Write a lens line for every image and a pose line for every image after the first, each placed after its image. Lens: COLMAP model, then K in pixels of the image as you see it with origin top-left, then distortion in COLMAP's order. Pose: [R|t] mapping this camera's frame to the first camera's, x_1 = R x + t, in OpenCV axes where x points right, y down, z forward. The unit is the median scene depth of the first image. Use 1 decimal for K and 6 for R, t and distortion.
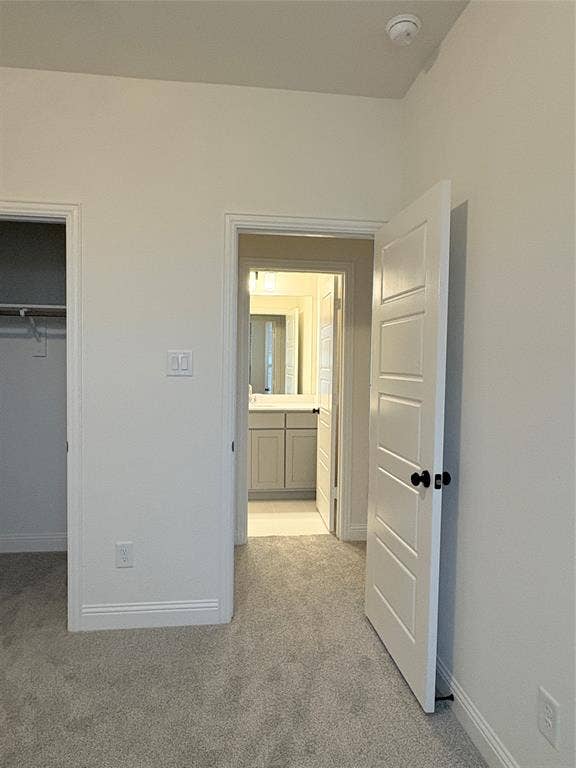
lens RADIAL K [[486.4, 0, 288.0], [0, 486.4, 383.0], [0, 0, 1]] dist [0.002920, -0.001015]
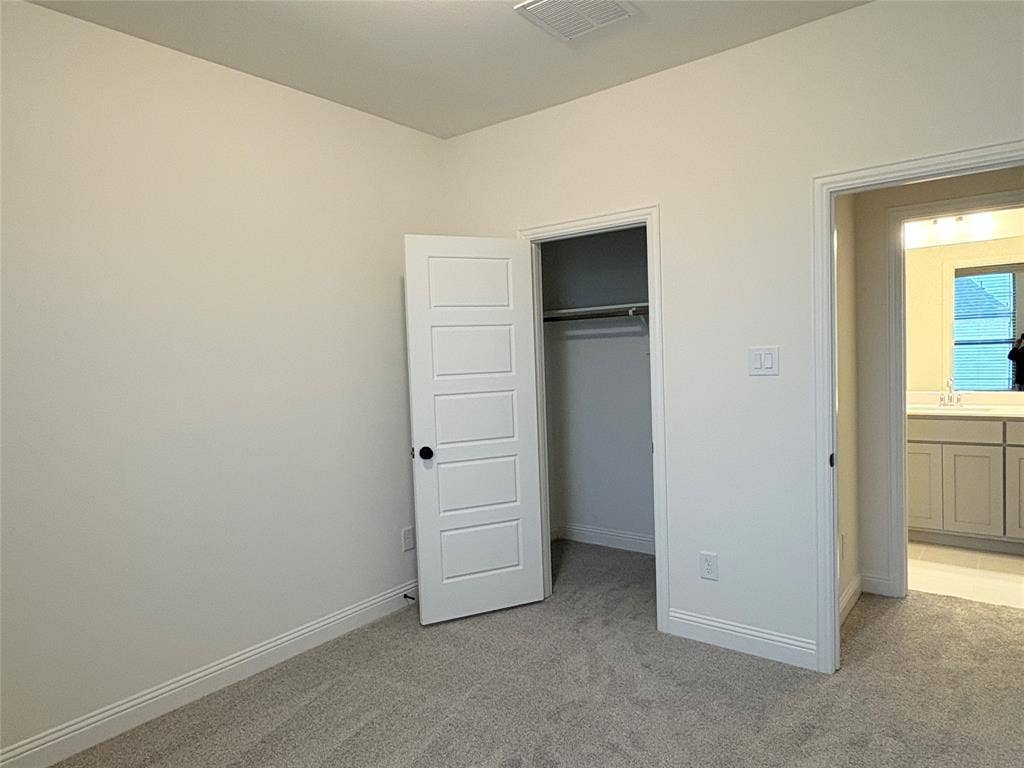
lens RADIAL K [[648.5, 0, 514.0], [0, 648.5, 382.7], [0, 0, 1]] dist [0.002920, -0.001015]
pose [[0.704854, -0.007089, -0.709317, 0.286496], [0.019530, 0.999765, 0.009416, -0.020360], [0.709083, -0.020490, 0.704827, -0.143099]]
